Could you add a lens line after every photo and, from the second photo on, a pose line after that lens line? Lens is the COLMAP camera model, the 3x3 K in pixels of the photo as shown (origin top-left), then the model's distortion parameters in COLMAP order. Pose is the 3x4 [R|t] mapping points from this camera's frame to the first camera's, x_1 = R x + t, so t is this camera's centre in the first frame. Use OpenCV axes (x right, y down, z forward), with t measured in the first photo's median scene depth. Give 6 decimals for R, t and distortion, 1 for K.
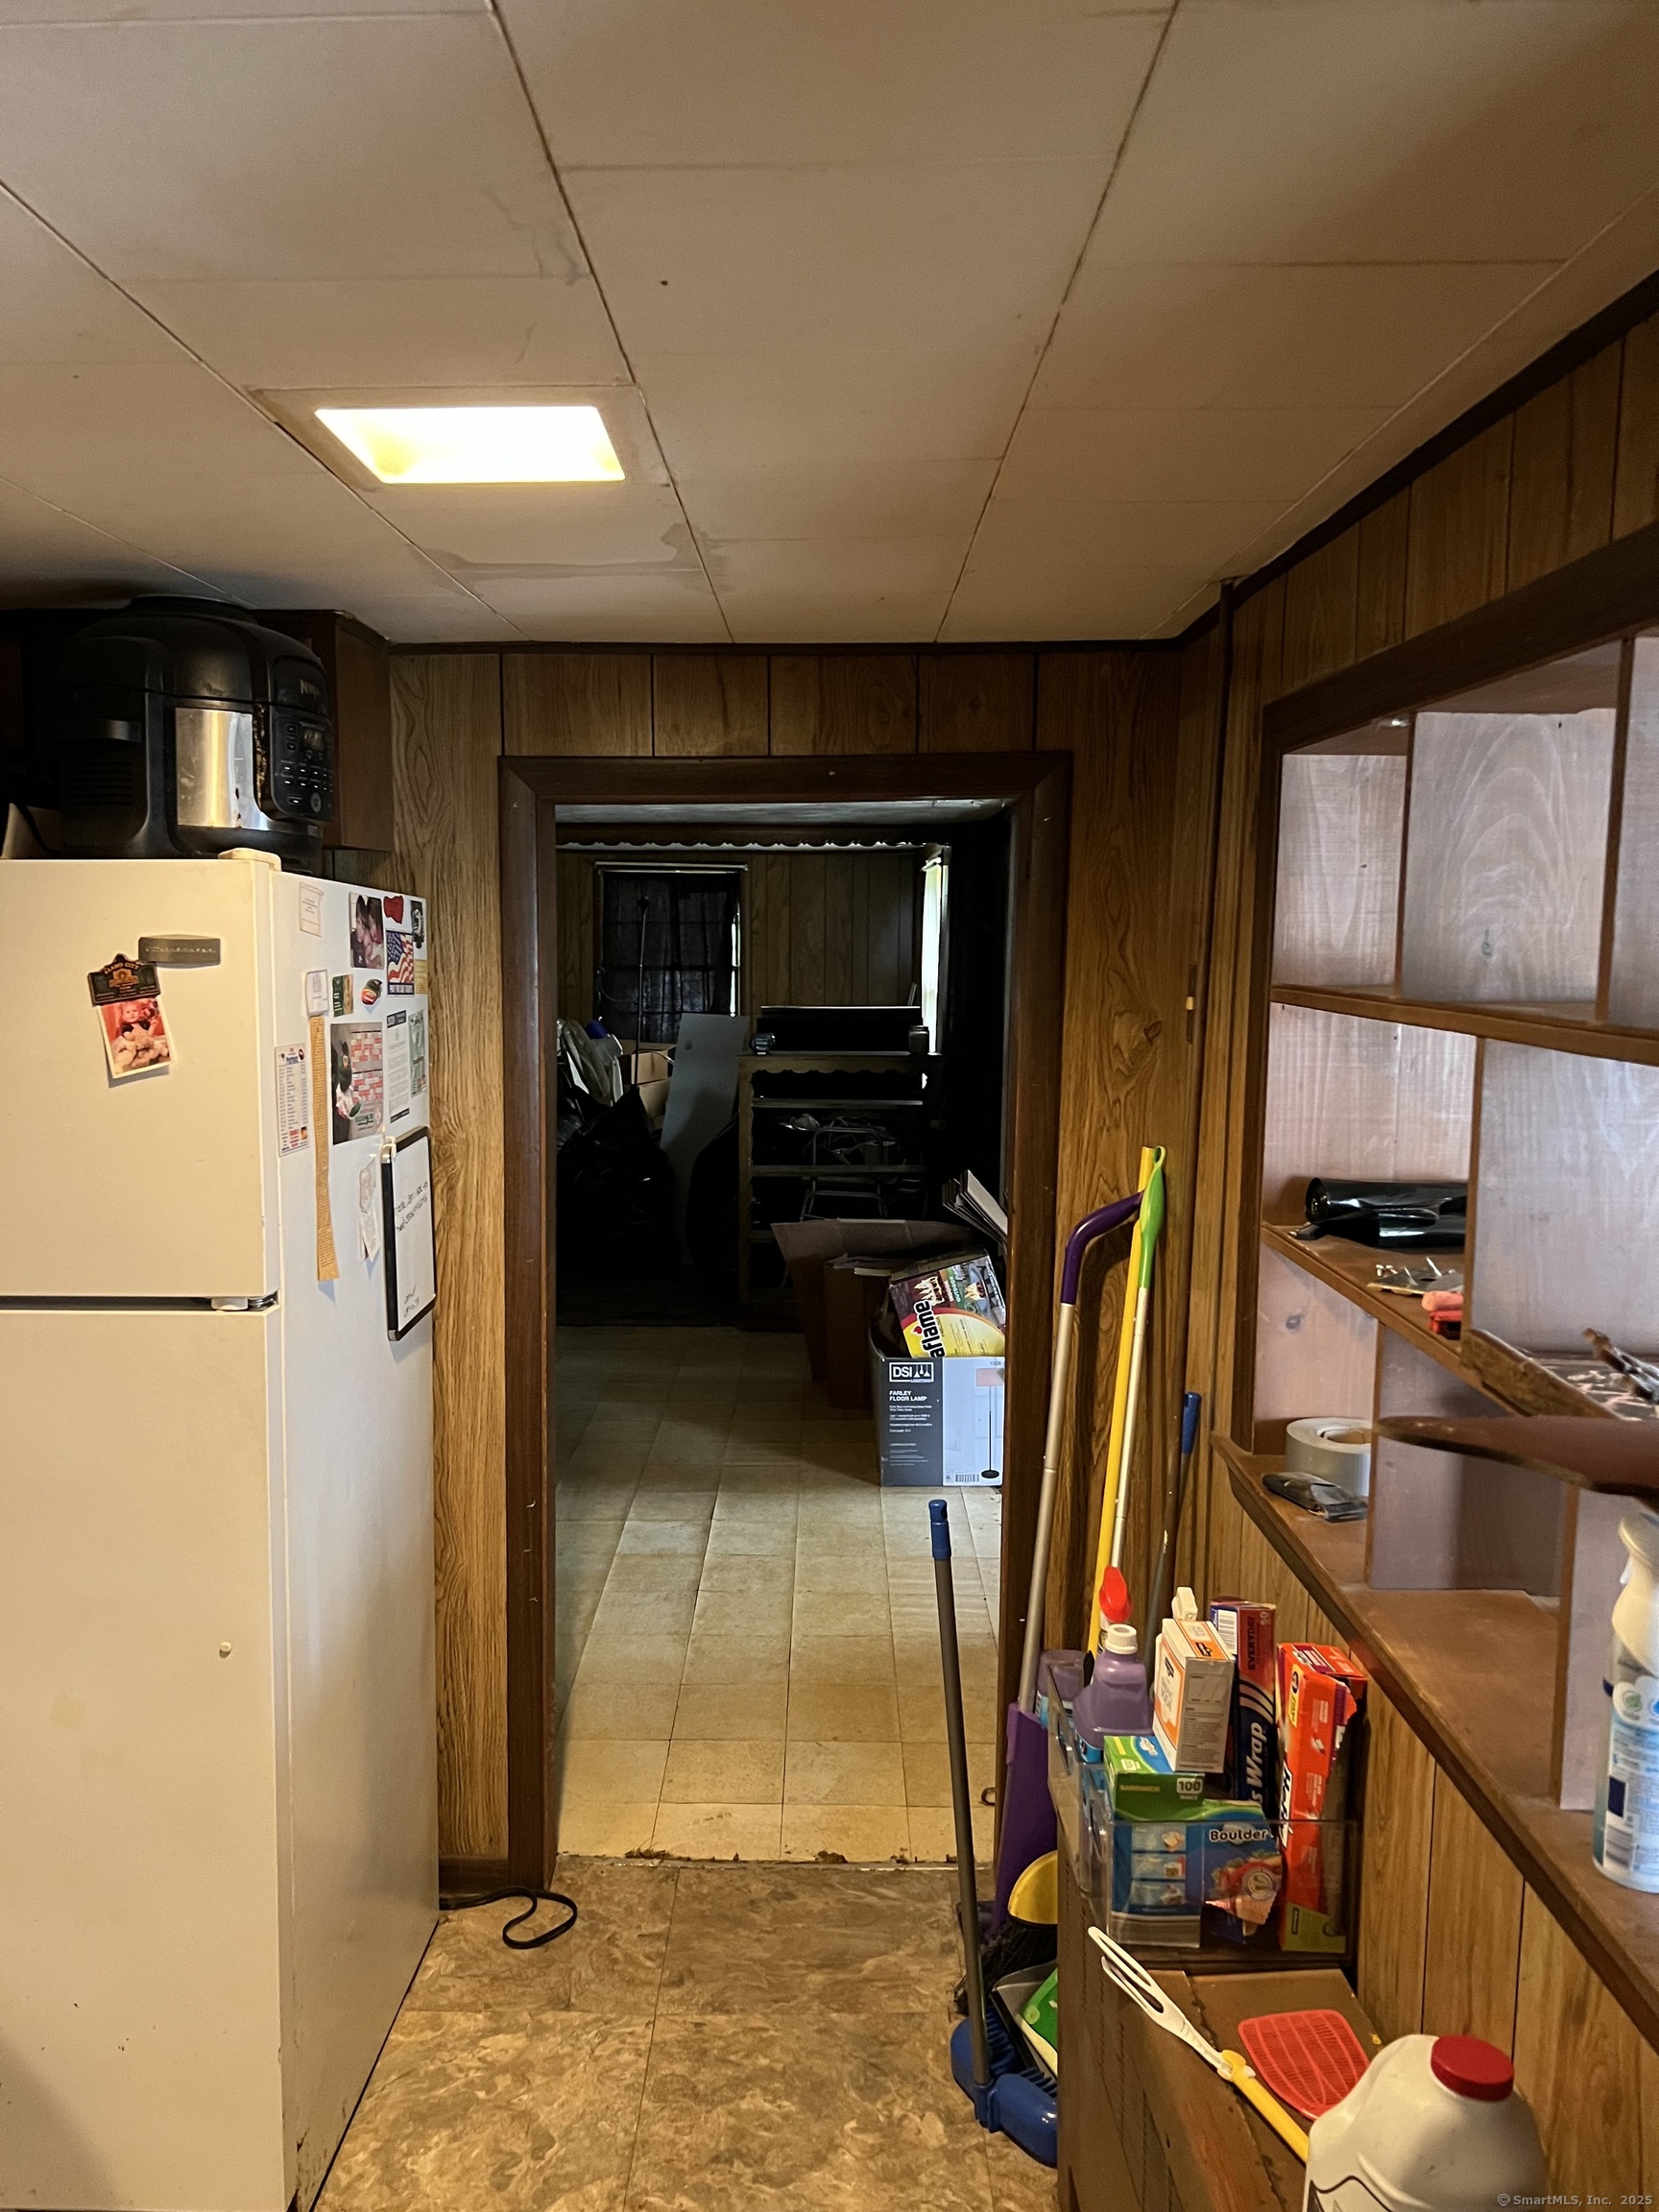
lens RADIAL K [[1650.2, 0, 829.7], [0, 1650.2, 1107.5], [0, 0, 1]] dist [0.002799, -0.002135]
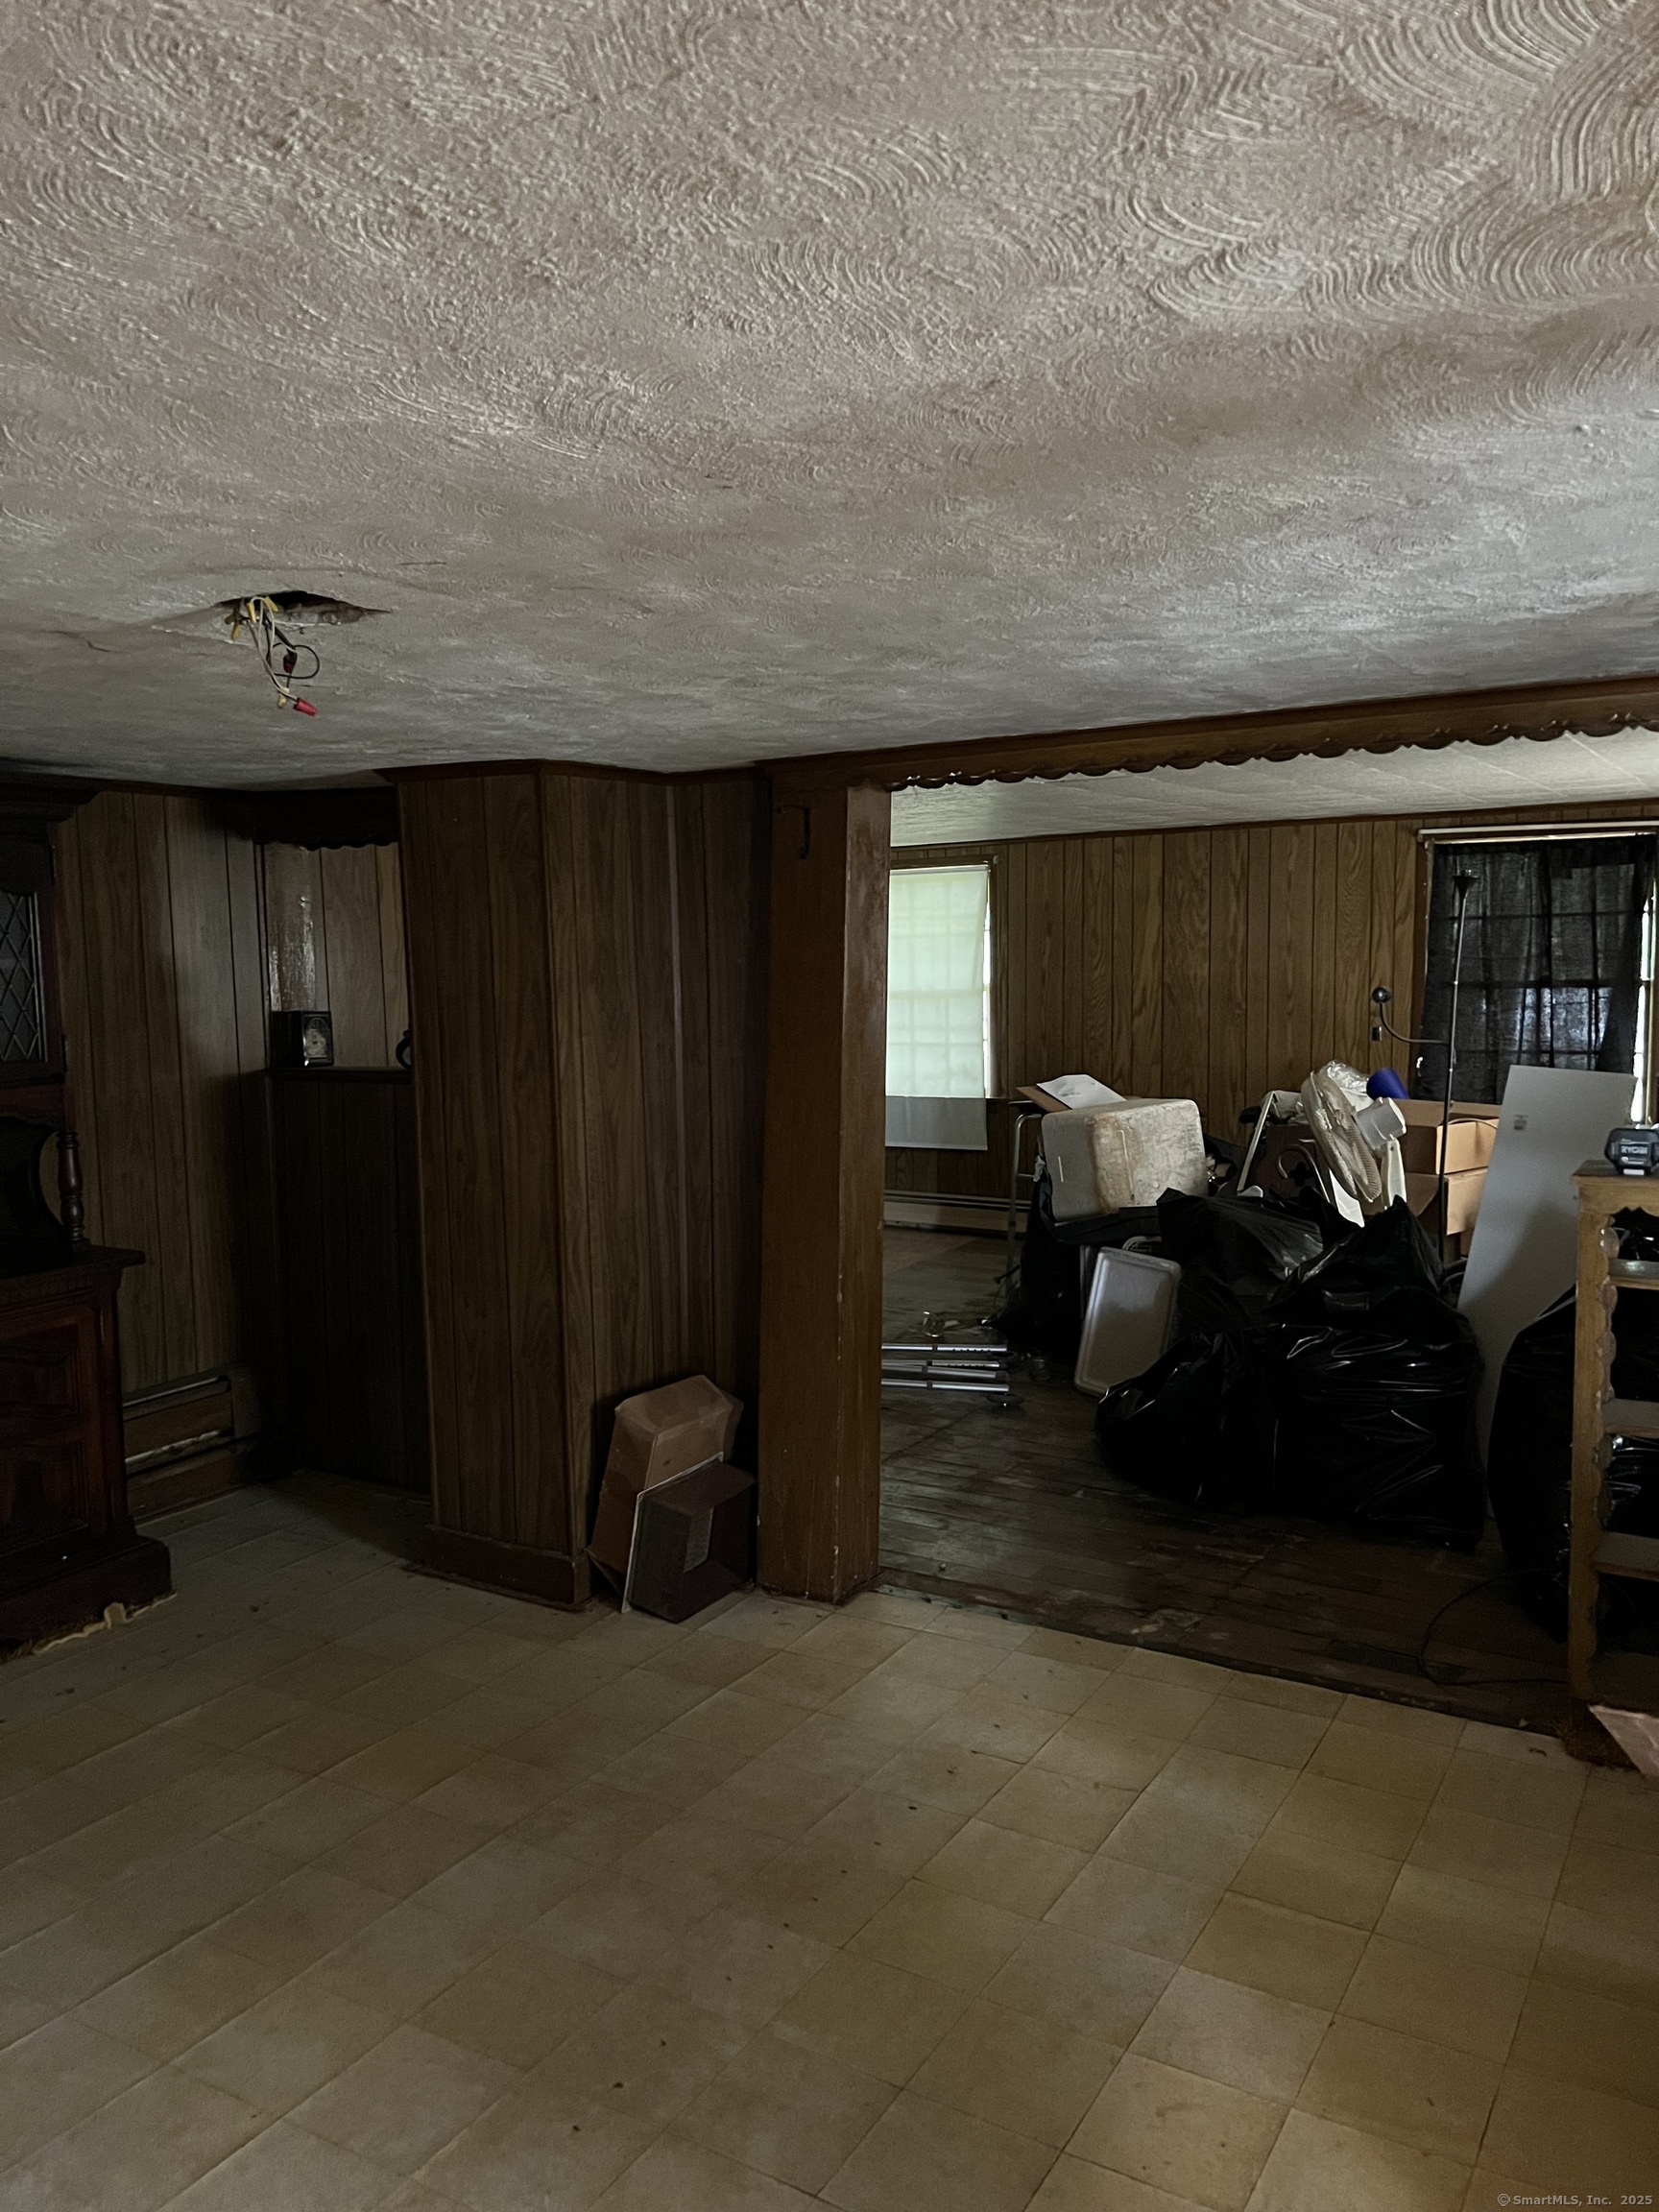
lens RADIAL K [[1650.2, 0, 825.1], [0, 1650.2, 1121.6], [0, 0, 1]] dist [0.002799, -0.002135]
pose [[0.857880, 0.029816, -0.512985, -0.000042], [-0.031630, 0.999486, 0.005198, -0.024371], [0.512876, 0.011766, 0.858382, 0.291106]]
